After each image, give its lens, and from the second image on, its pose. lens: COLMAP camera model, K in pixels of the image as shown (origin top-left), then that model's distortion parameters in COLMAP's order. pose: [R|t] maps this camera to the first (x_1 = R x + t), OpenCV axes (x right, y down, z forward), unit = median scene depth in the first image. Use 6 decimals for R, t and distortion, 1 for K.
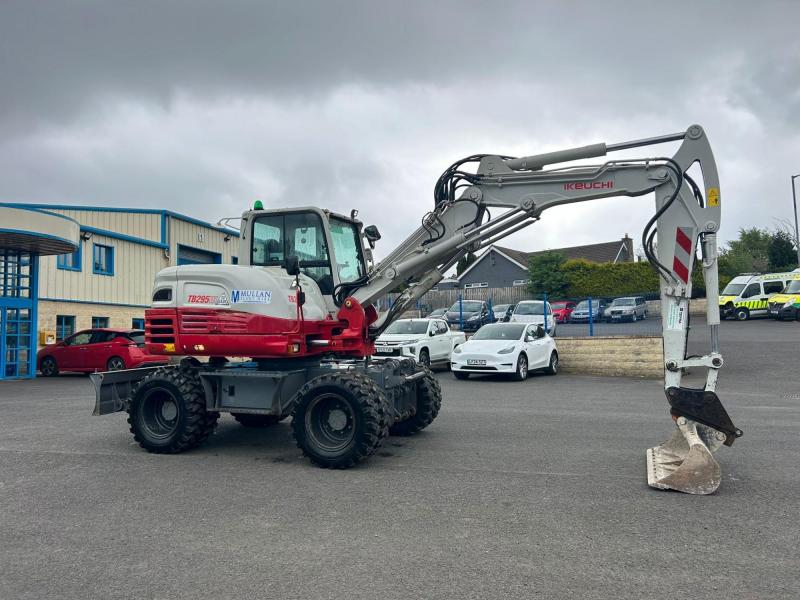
lens RADIAL K [[604.7, 0, 405.2], [0, 604.7, 297.8], [0, 0, 1]] dist [0.064204, -0.075294]
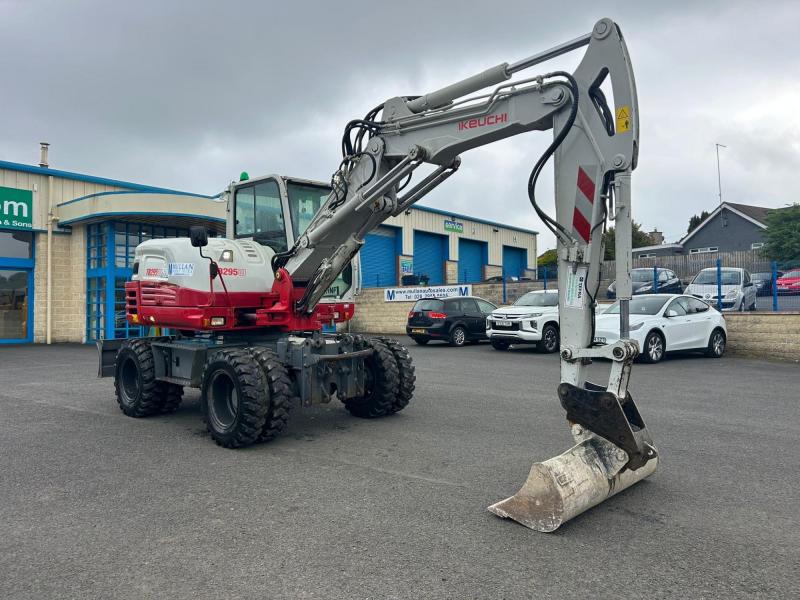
lens RADIAL K [[604.7, 0, 405.2], [0, 604.7, 297.8], [0, 0, 1]] dist [0.064204, -0.075294]
pose [[0.922889, 0.004757, -0.385037, 0.460904], [0.014200, 0.998823, 0.046376, 0.003734], [0.384804, -0.048267, 0.921735, 0.207529]]
